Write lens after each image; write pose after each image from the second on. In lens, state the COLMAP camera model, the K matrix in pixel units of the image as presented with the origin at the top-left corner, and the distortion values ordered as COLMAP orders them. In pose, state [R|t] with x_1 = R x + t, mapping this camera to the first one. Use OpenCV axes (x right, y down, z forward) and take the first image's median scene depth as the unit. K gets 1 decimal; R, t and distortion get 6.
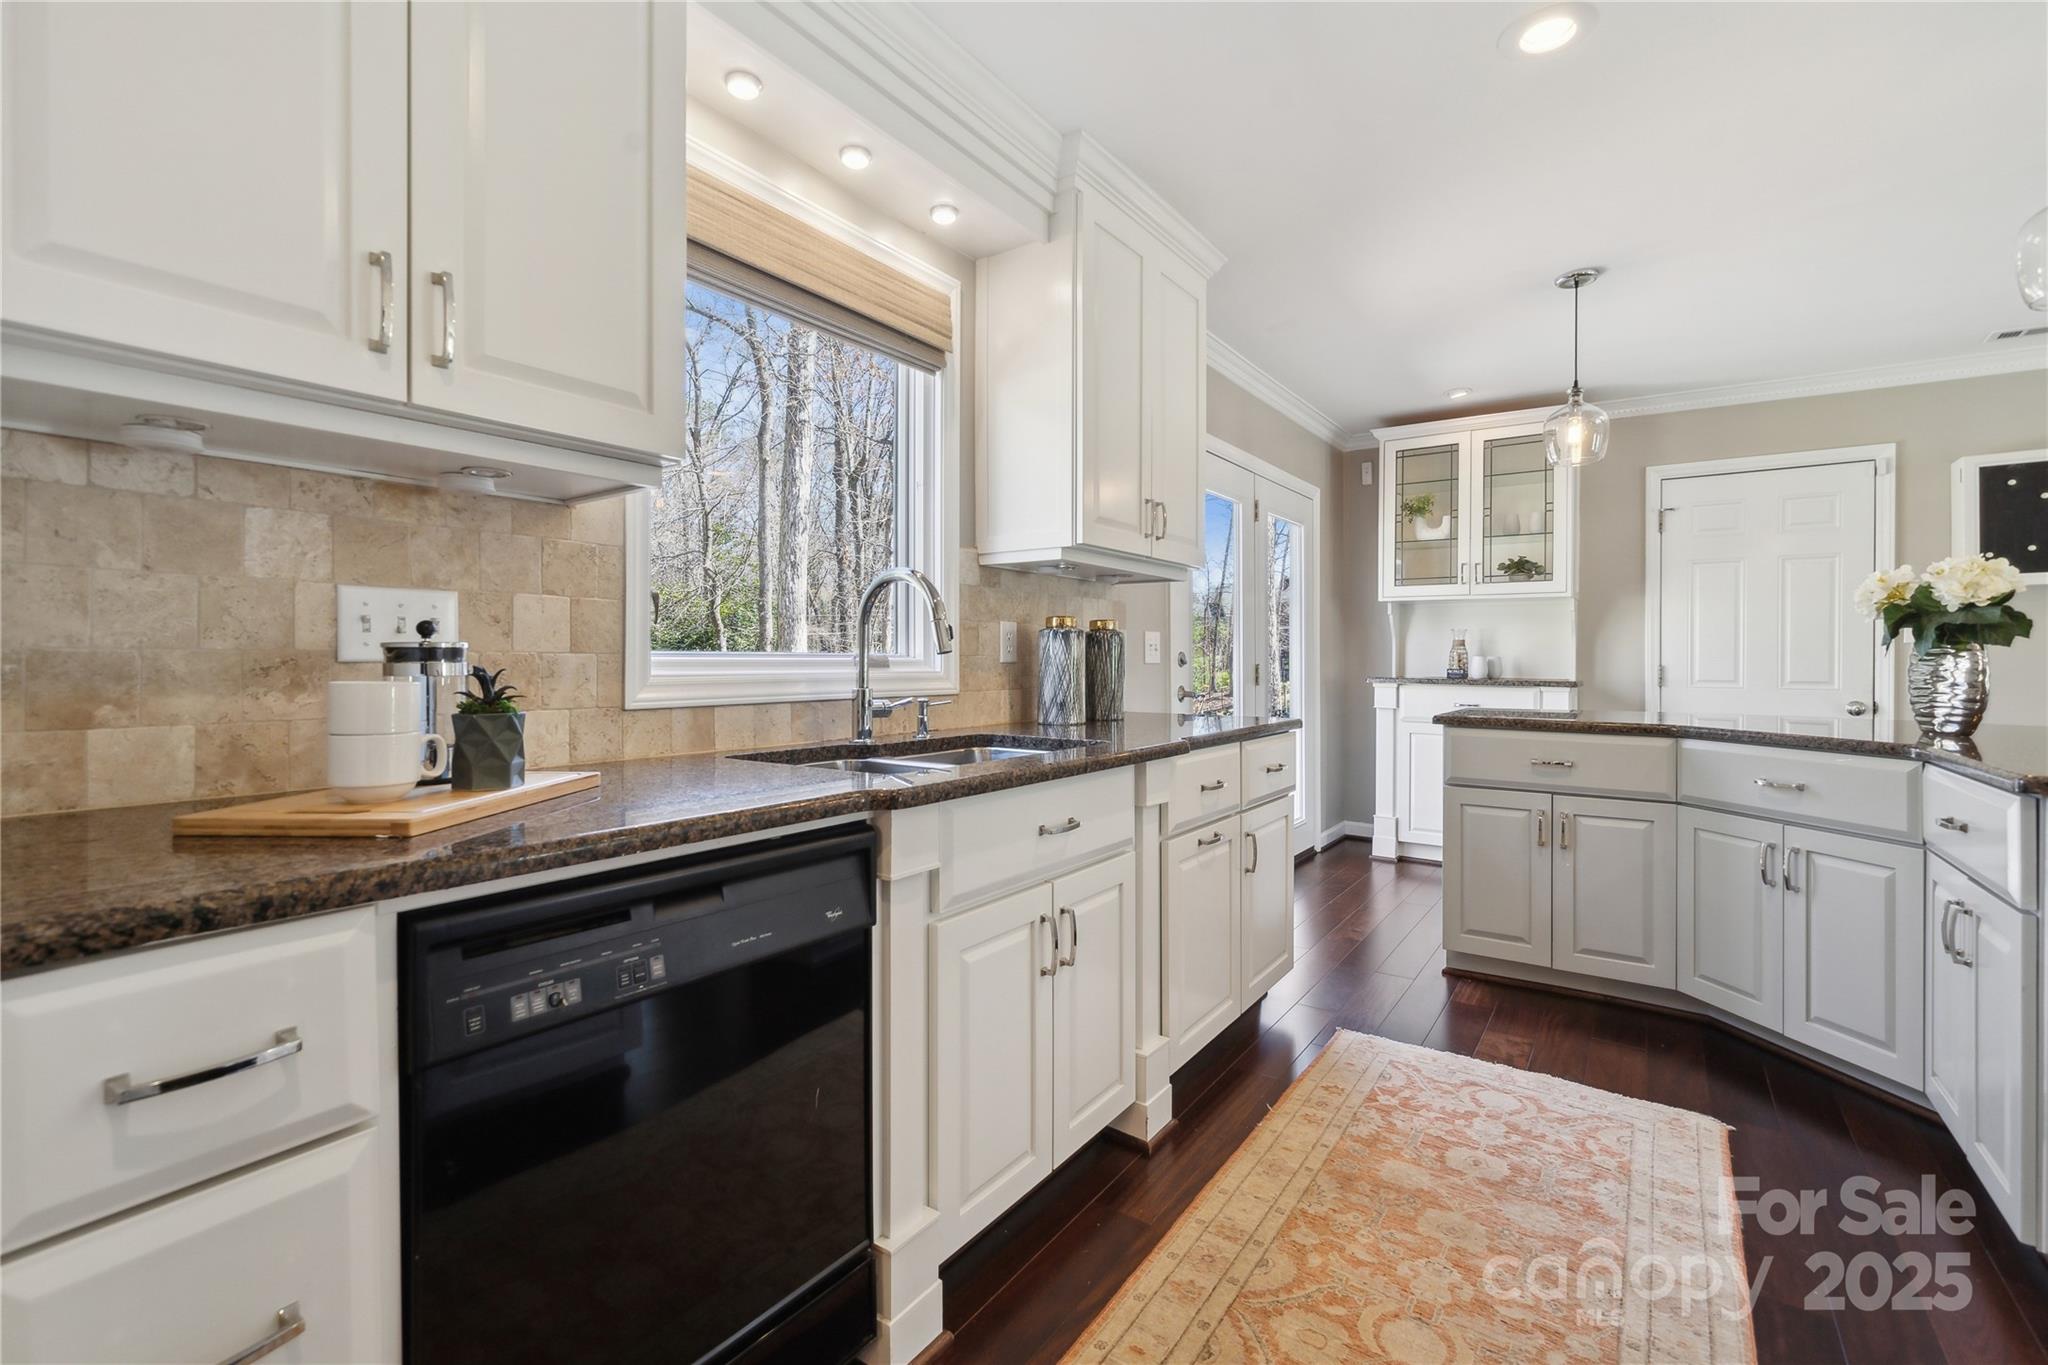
lens RADIAL K [[898.7, 0, 1029.1], [0, 898.7, 660.3], [0, 0, 1]] dist [-0.001376, -0.000419]
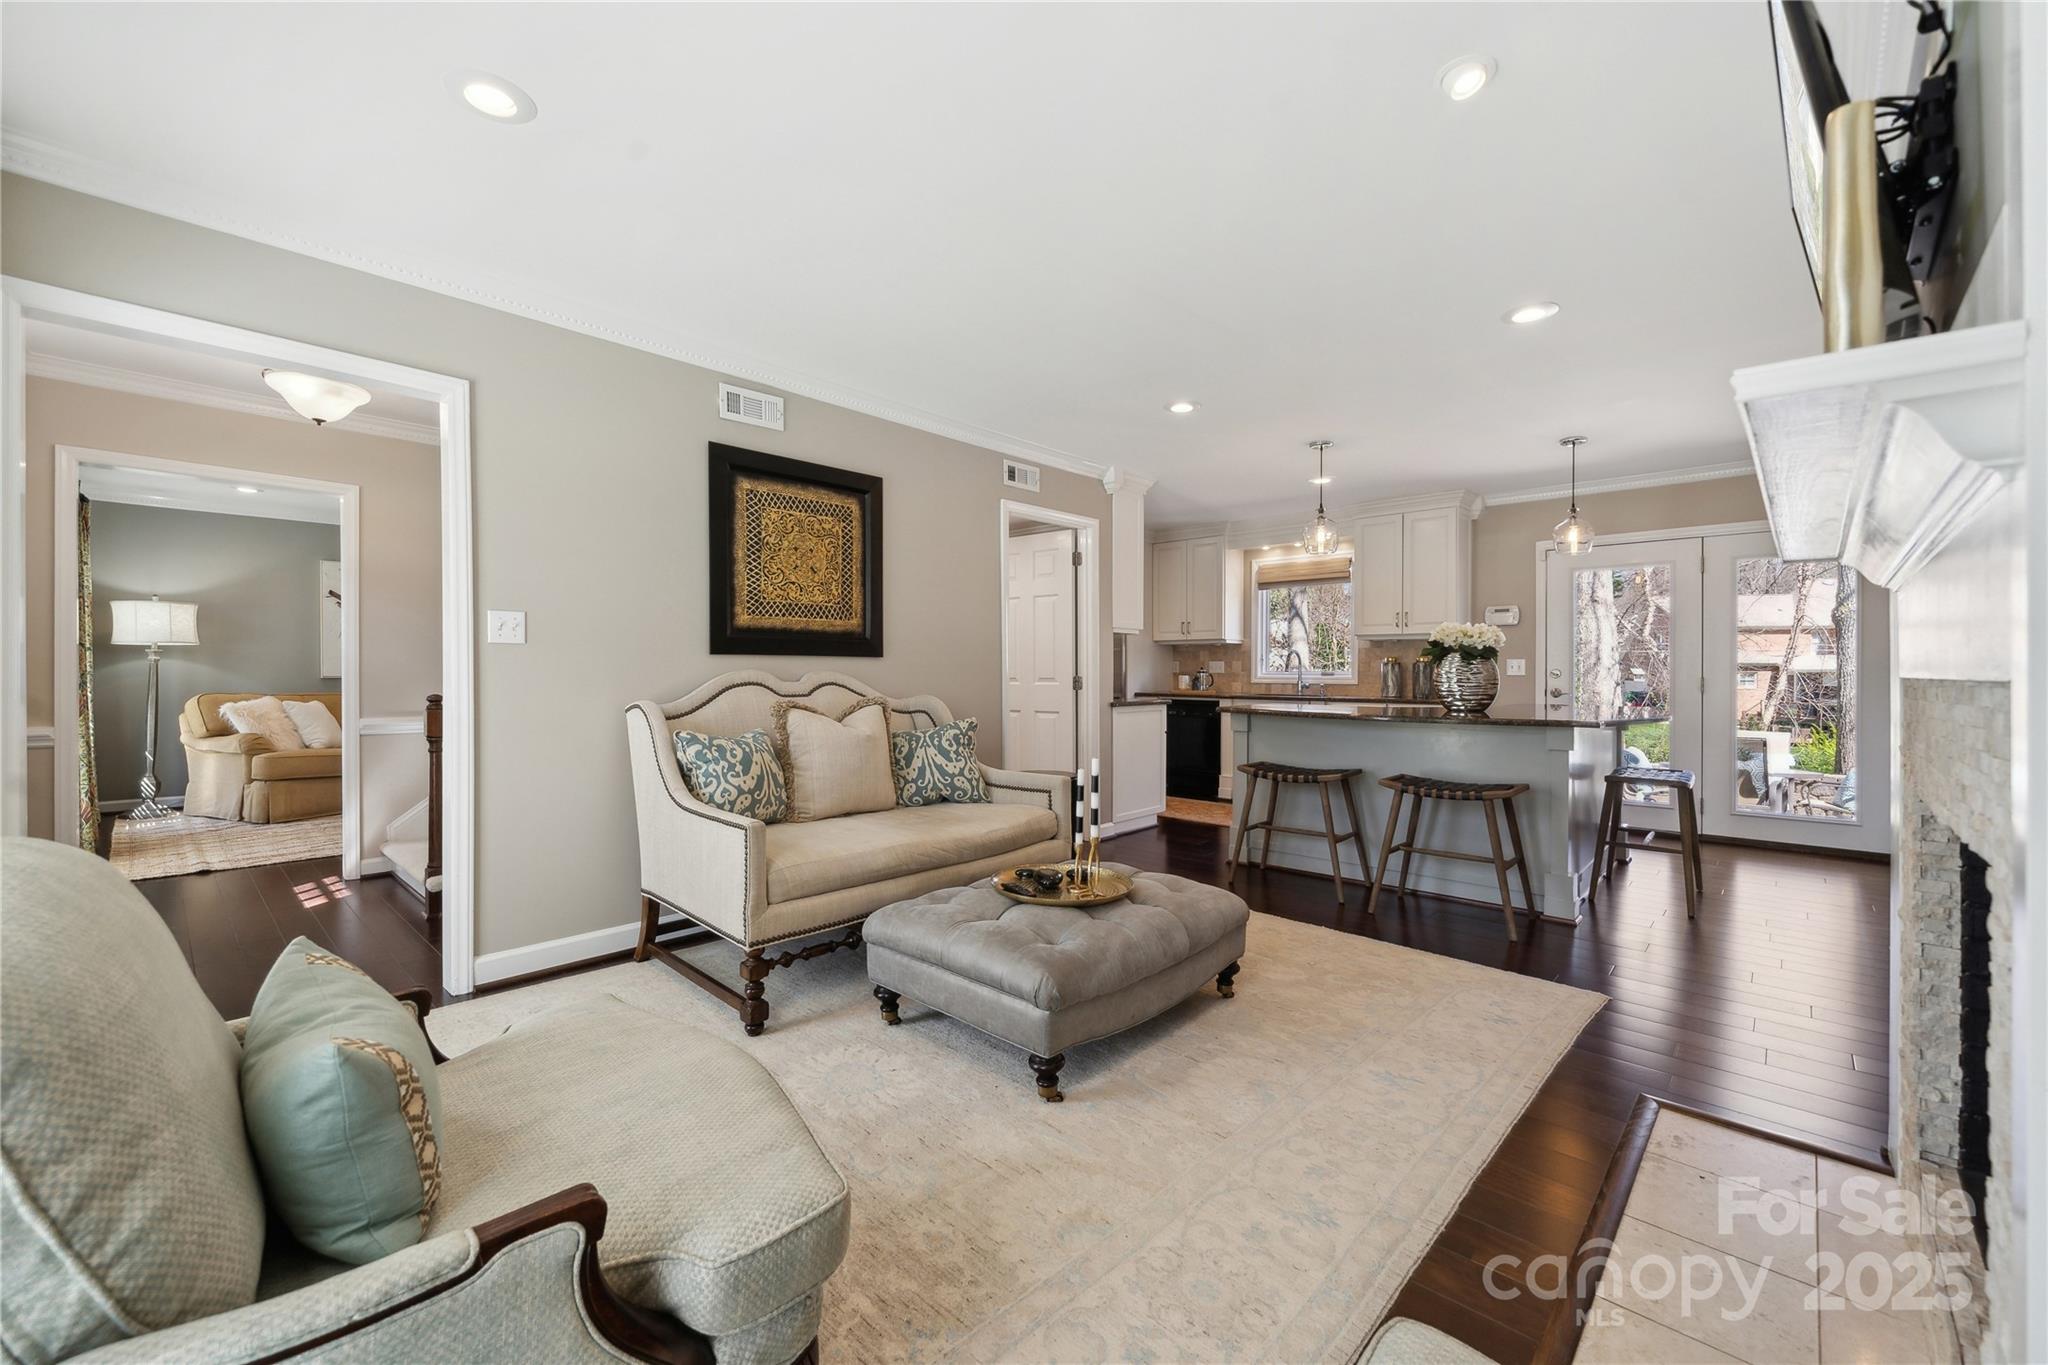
lens RADIAL K [[819.4, 0, 1032.9], [0, 819.4, 674.9], [0, 0, 1]] dist [0.001014, 0.000096]
pose [[-0.140740, 0.001085, -0.990046, 2.886752], [-0.004907, 0.999986, 0.001793, 0.005769], [0.990034, 0.005111, -0.140733, 0.301526]]
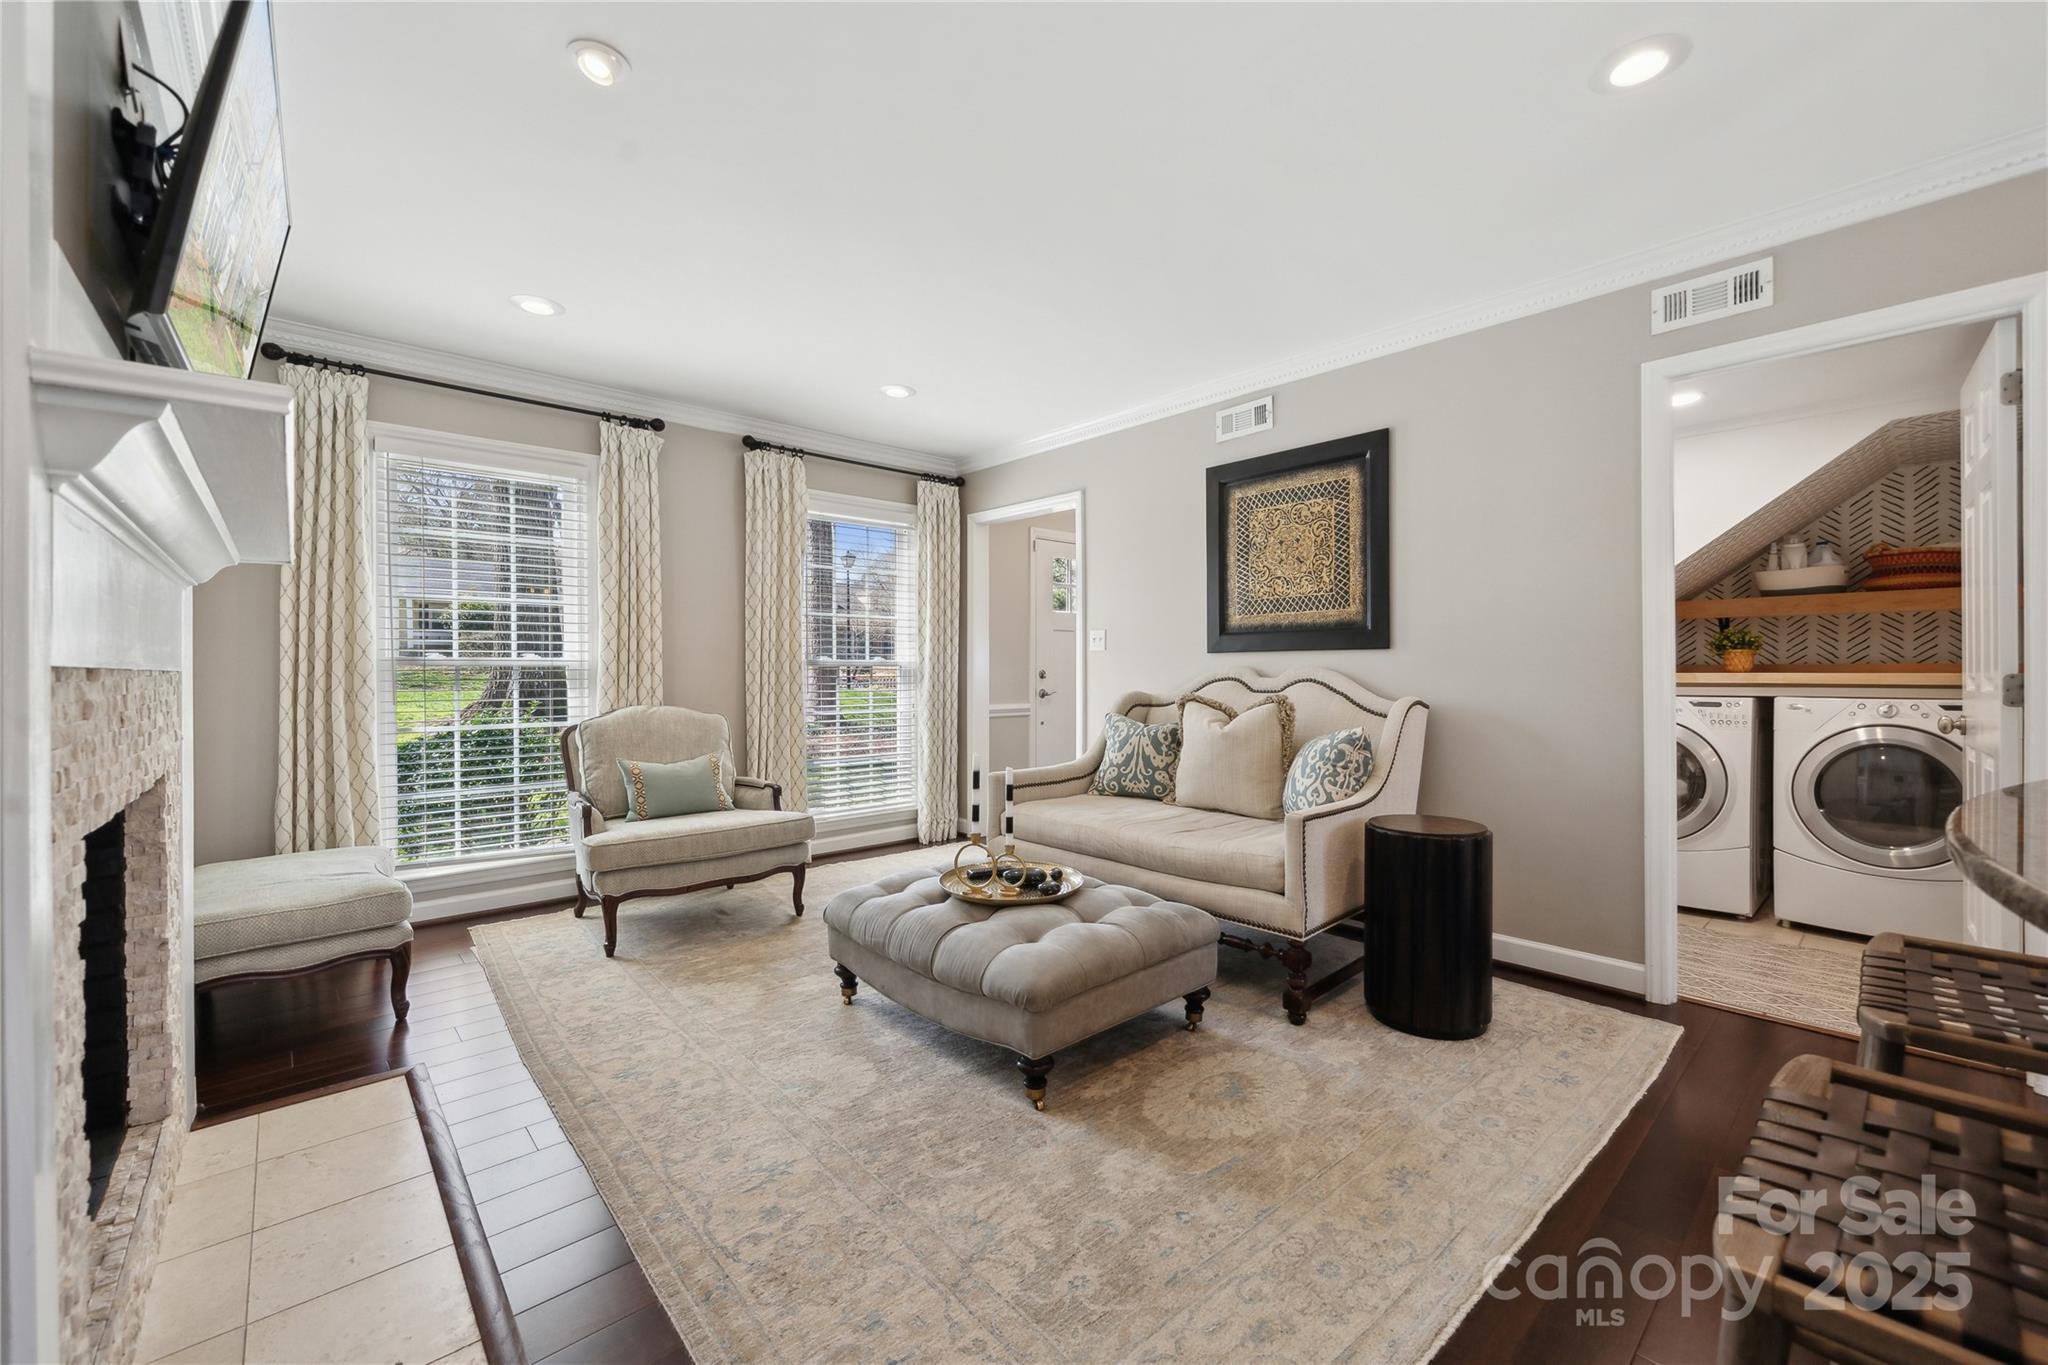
lens RADIAL K [[826.8, 0, 1032.4], [0, 826.8, 678.5], [0, 0, 1]] dist [-0.000284, -0.000004]
pose [[-0.975527, -0.002075, 0.219871, 1.542907], [0.000476, 0.999933, 0.011550, 0.006996], [-0.219880, 0.011372, -0.975461, 1.231046]]
